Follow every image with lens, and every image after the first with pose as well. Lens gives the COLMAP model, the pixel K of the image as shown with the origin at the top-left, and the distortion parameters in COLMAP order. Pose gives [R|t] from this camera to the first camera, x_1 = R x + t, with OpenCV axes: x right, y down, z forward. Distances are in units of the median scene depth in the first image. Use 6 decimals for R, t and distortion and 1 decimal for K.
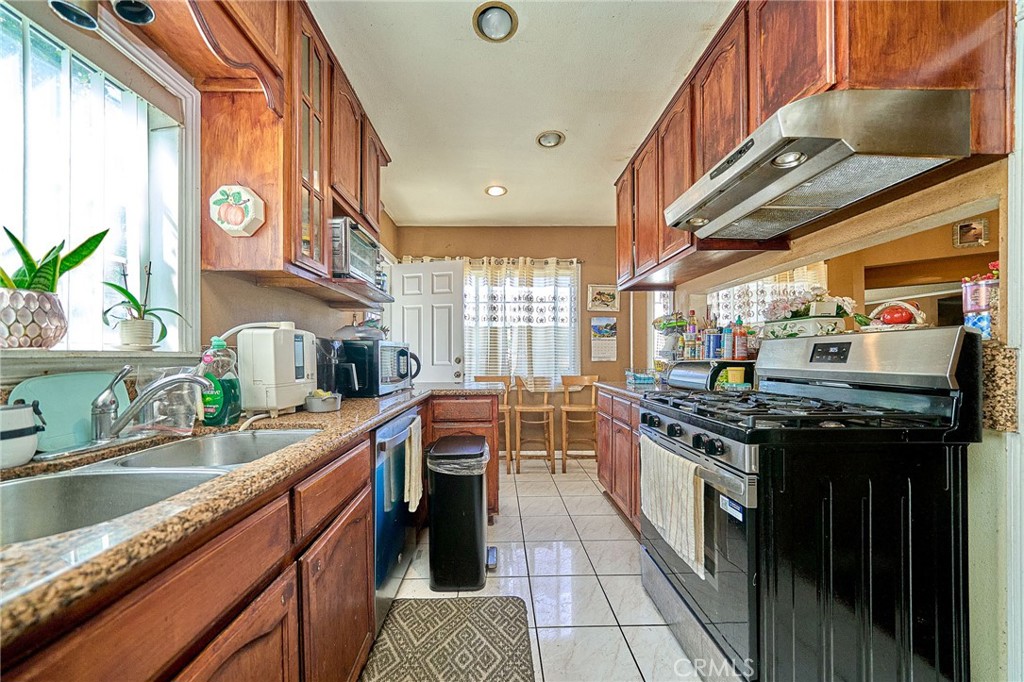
lens RADIAL K [[353.3, 0, 512.4], [0, 353.3, 344.9], [0, 0, 1]] dist [0.000197, -0.002112]
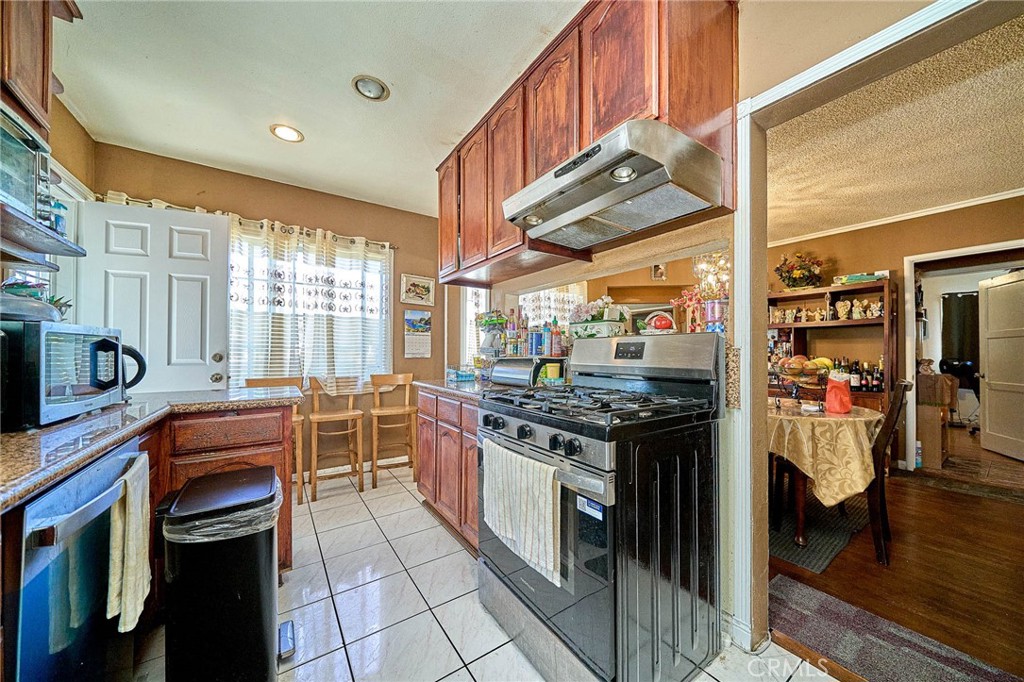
lens RADIAL K [[353.3, 0, 512.4], [0, 353.3, 344.9], [0, 0, 1]] dist [0.000197, -0.002112]
pose [[0.847283, 0.016552, 0.530883, -0.047435], [-0.022448, 0.999737, 0.004656, 0.003868], [-0.530666, -0.015863, 0.847432, 0.145978]]
